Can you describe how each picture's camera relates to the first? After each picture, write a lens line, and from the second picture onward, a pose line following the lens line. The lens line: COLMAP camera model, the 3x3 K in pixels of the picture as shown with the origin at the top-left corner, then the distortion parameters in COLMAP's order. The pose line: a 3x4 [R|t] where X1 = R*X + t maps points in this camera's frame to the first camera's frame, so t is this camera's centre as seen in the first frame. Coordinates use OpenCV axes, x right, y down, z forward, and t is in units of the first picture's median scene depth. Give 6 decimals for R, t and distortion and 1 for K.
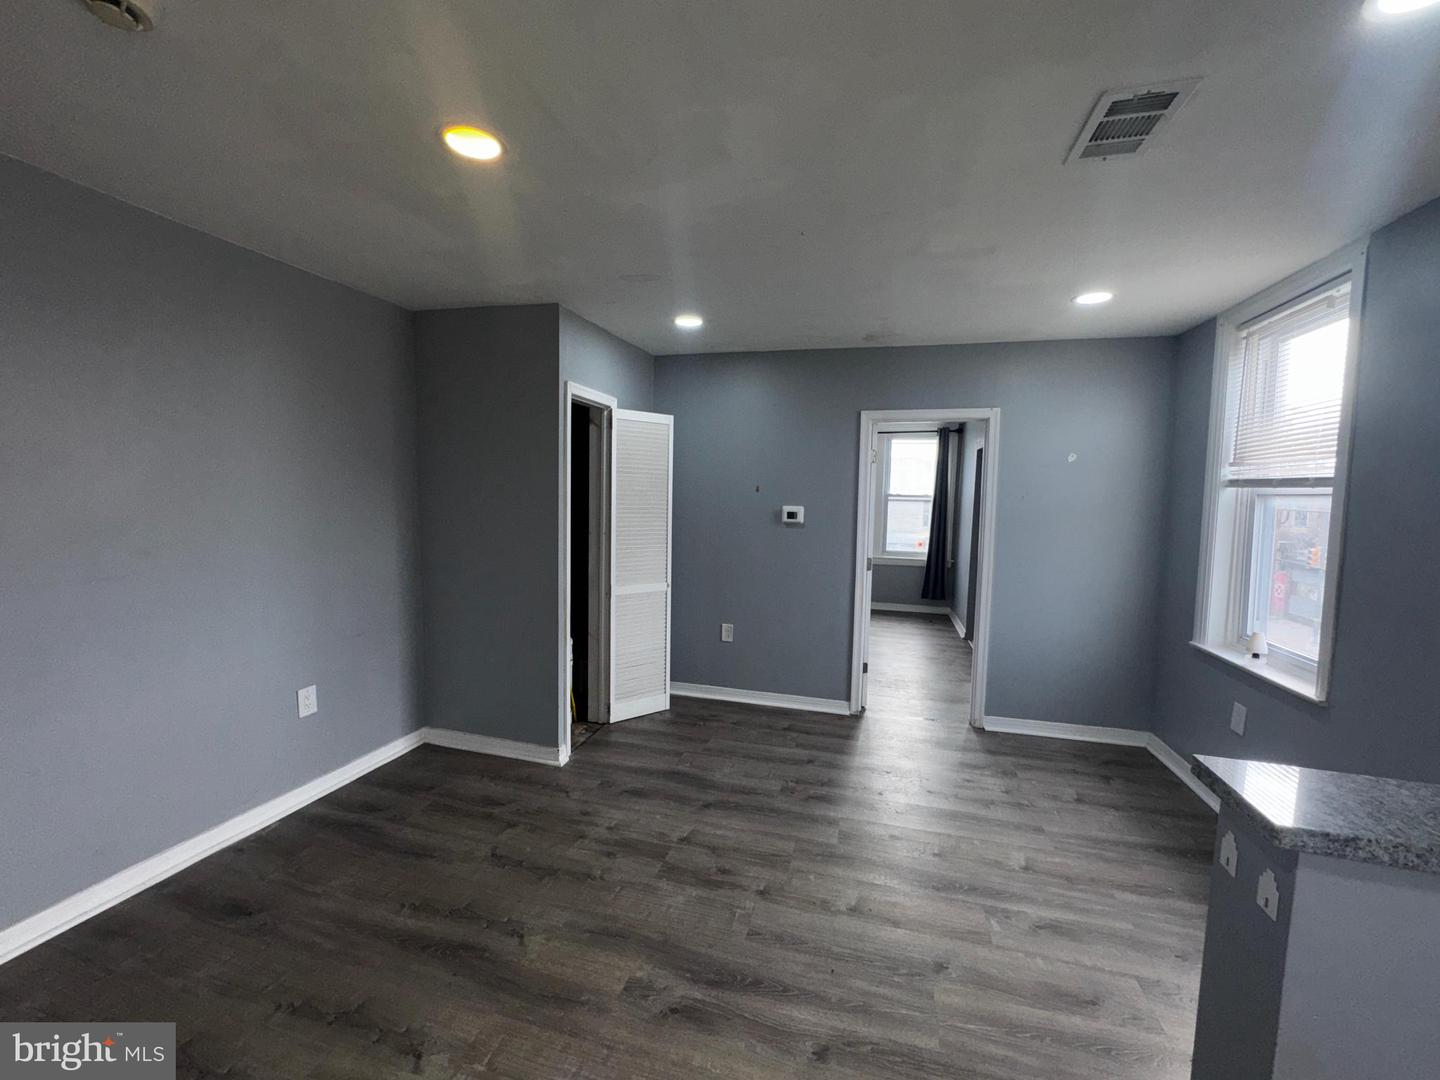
lens RADIAL K [[579.2, 0, 716.2], [0, 579.2, 537.2], [0, 0, 1]] dist [-0.004139, 0.000502]
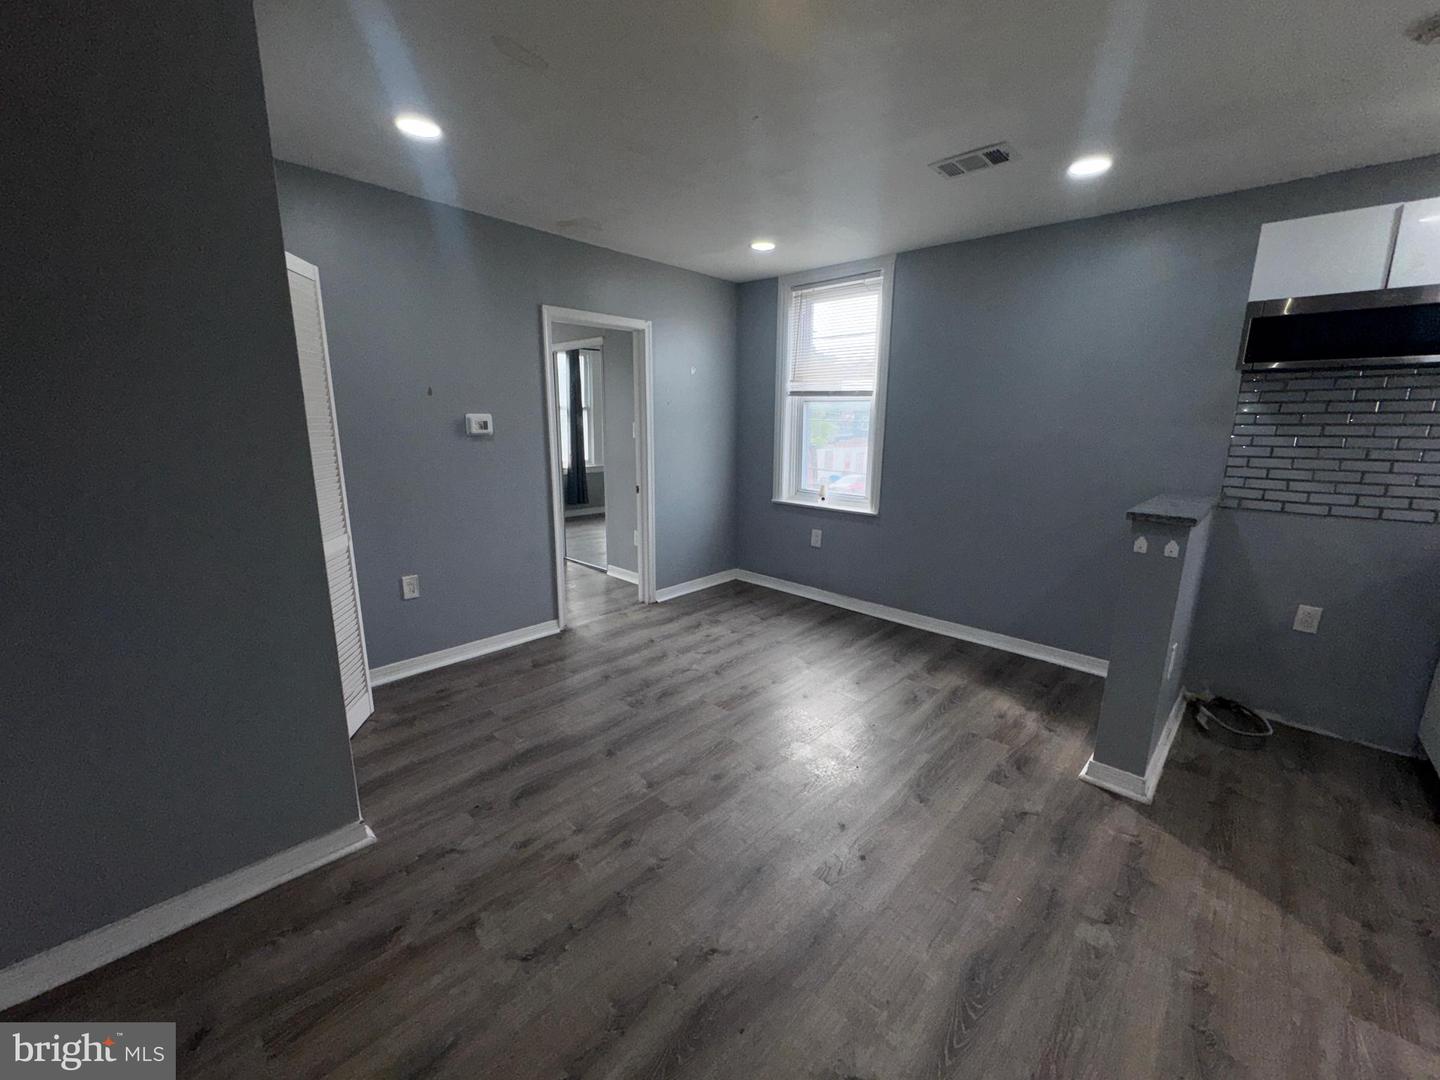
lens RADIAL K [[579.2, 0, 717.7], [0, 579.2, 538.3], [0, 0, 1]] dist [-0.004139, 0.000502]
pose [[0.466052, -0.196800, 0.862592, -0.591405], [0.065118, 0.979933, 0.188389, -0.017162], [-0.882358, -0.031629, 0.469515, 0.408583]]
